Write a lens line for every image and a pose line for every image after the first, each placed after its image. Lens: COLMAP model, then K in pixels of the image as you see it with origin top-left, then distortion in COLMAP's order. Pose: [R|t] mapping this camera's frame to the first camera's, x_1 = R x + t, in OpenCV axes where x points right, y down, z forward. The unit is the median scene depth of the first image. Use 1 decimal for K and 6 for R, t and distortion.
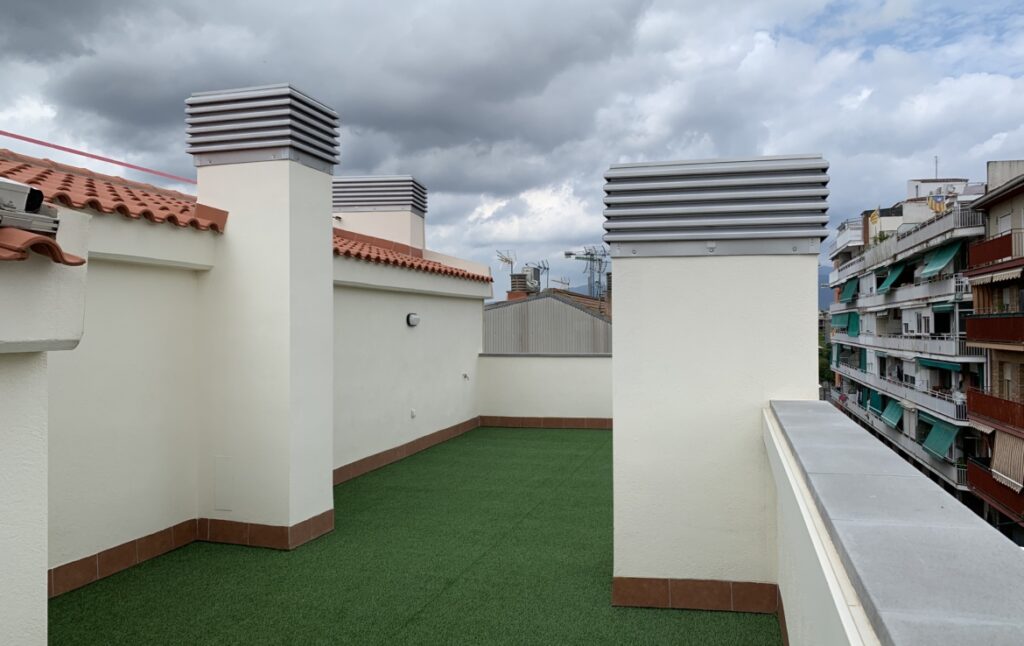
lens RADIAL K [[787.6, 0, 511.1], [0, 787.6, 322.2], [0, 0, 1]] dist [0.058228, -0.071440]
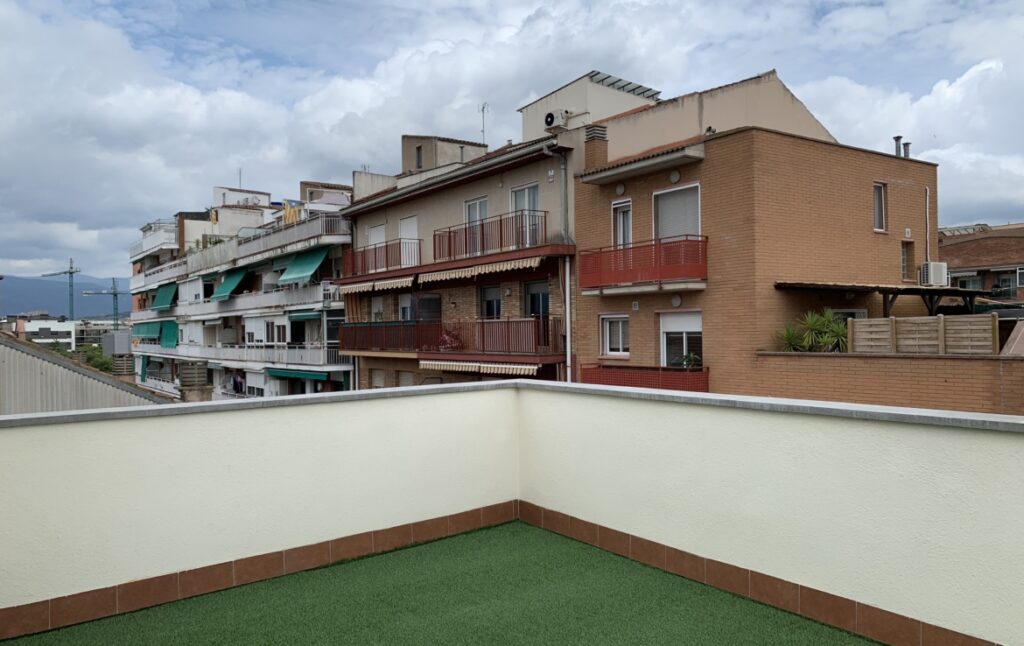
lens RADIAL K [[787.6, 0, 514.0], [0, 787.6, 327.1], [0, 0, 1]] dist [0.058228, -0.071440]
pose [[0.636688, -0.002554, 0.771118, -0.034832], [0.007685, 0.999966, -0.003034, 0.000284], [-0.771083, 0.007858, 0.636686, 0.163068]]
